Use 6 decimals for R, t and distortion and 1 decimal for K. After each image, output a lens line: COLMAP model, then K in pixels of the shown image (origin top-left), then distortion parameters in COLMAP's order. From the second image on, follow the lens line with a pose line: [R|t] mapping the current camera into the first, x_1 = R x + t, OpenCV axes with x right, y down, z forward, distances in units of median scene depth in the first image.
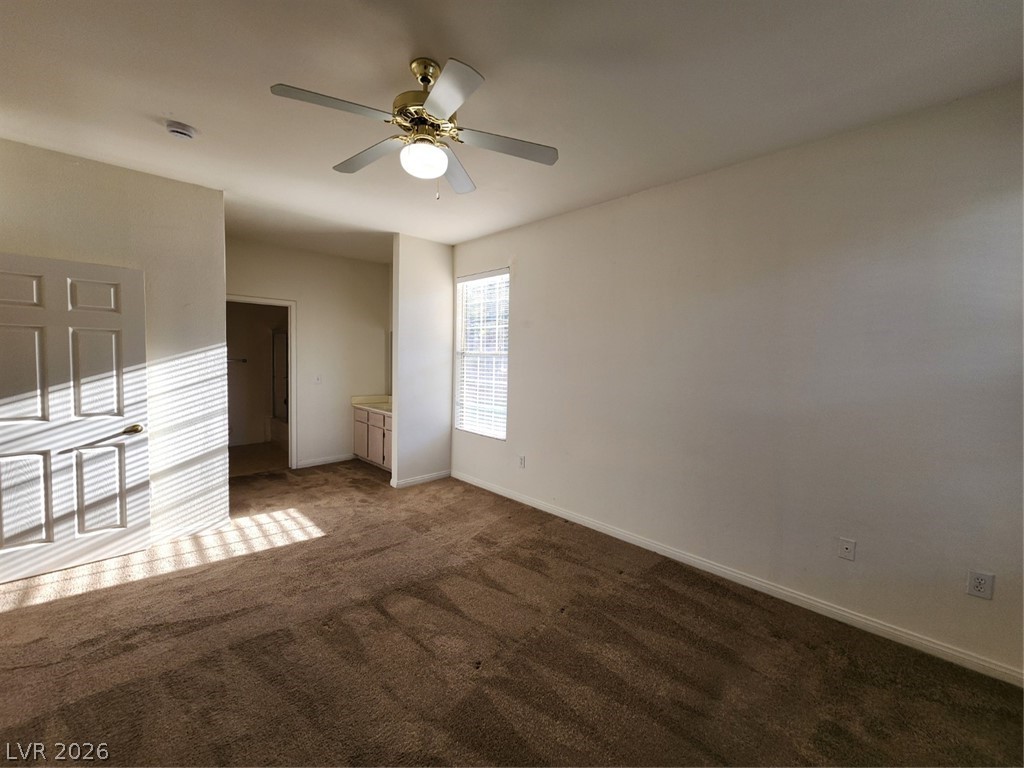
lens RADIAL K [[421.2, 0, 508.8], [0, 421.2, 379.0], [0, 0, 1]] dist [-0.001707, -0.000304]
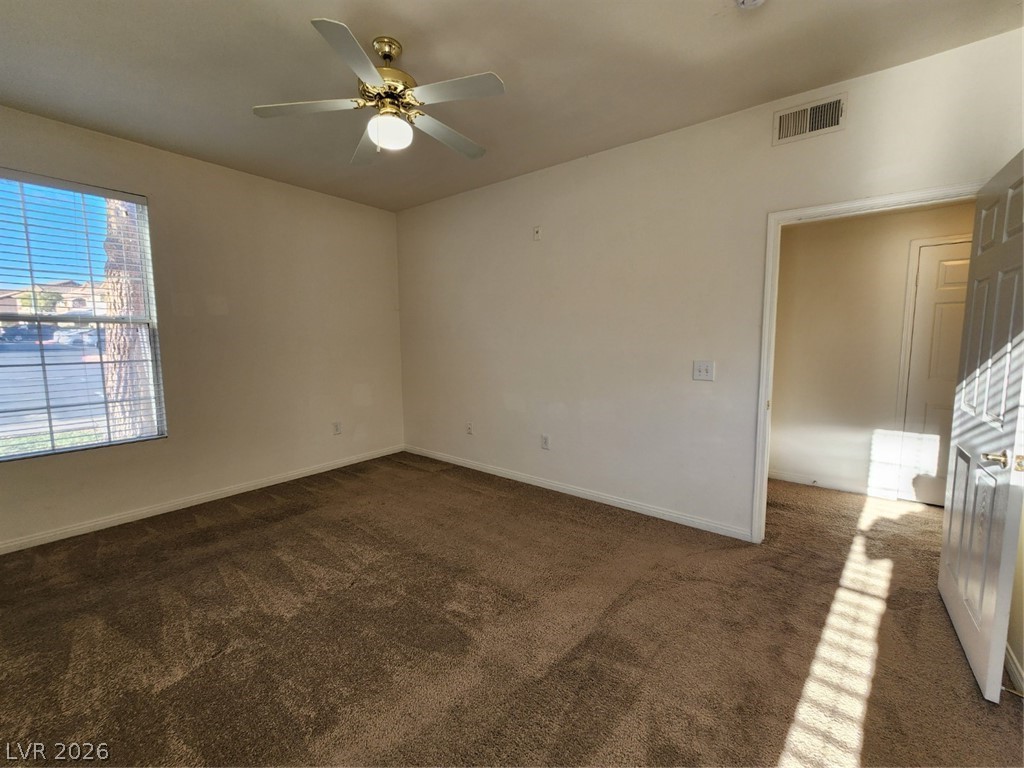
lens RADIAL K [[421.2, 0, 508.8], [0, 421.2, 379.0], [0, 0, 1]] dist [-0.001707, -0.000304]
pose [[-0.990478, -0.004380, -0.137604, -0.223143], [-0.024628, 0.989008, 0.145794, -0.032683], [0.135453, 0.147794, -0.979699, 1.383576]]
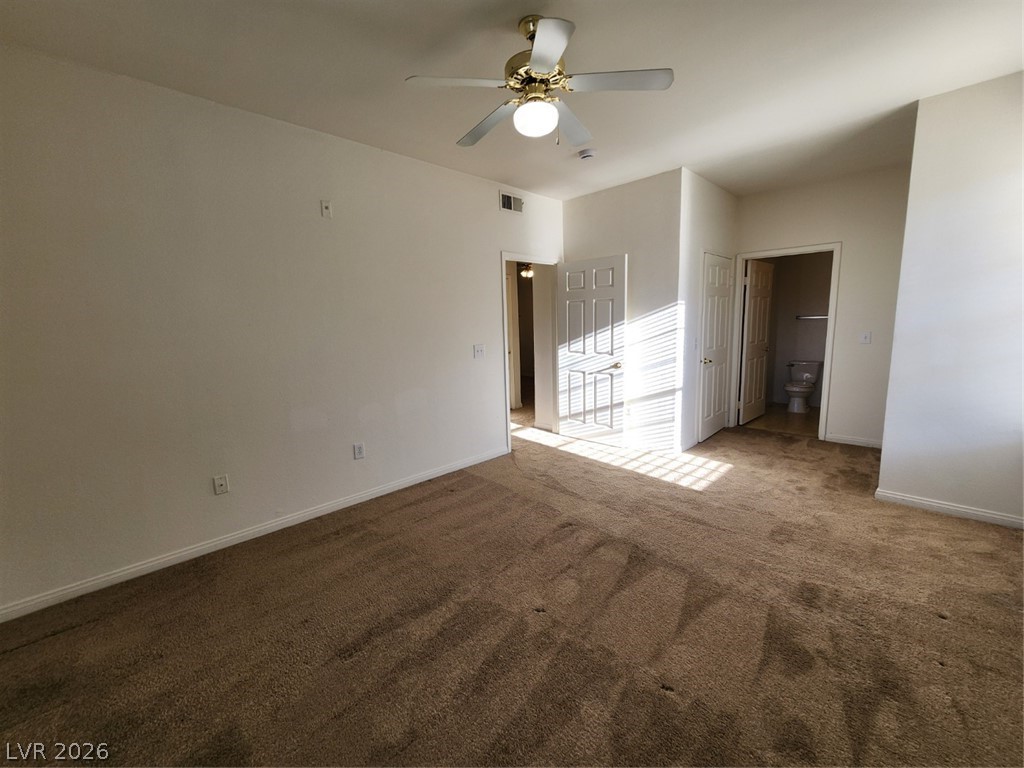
lens RADIAL K [[419.9, 0, 512.7], [0, 419.9, 381.0], [0, 0, 1]] dist [-0.001137, -0.000130]
pose [[0.021477, 0.126490, -0.991735, 0.572996], [-0.025040, 0.991721, 0.125946, -0.003504], [0.999456, 0.022128, 0.024466, 0.586557]]
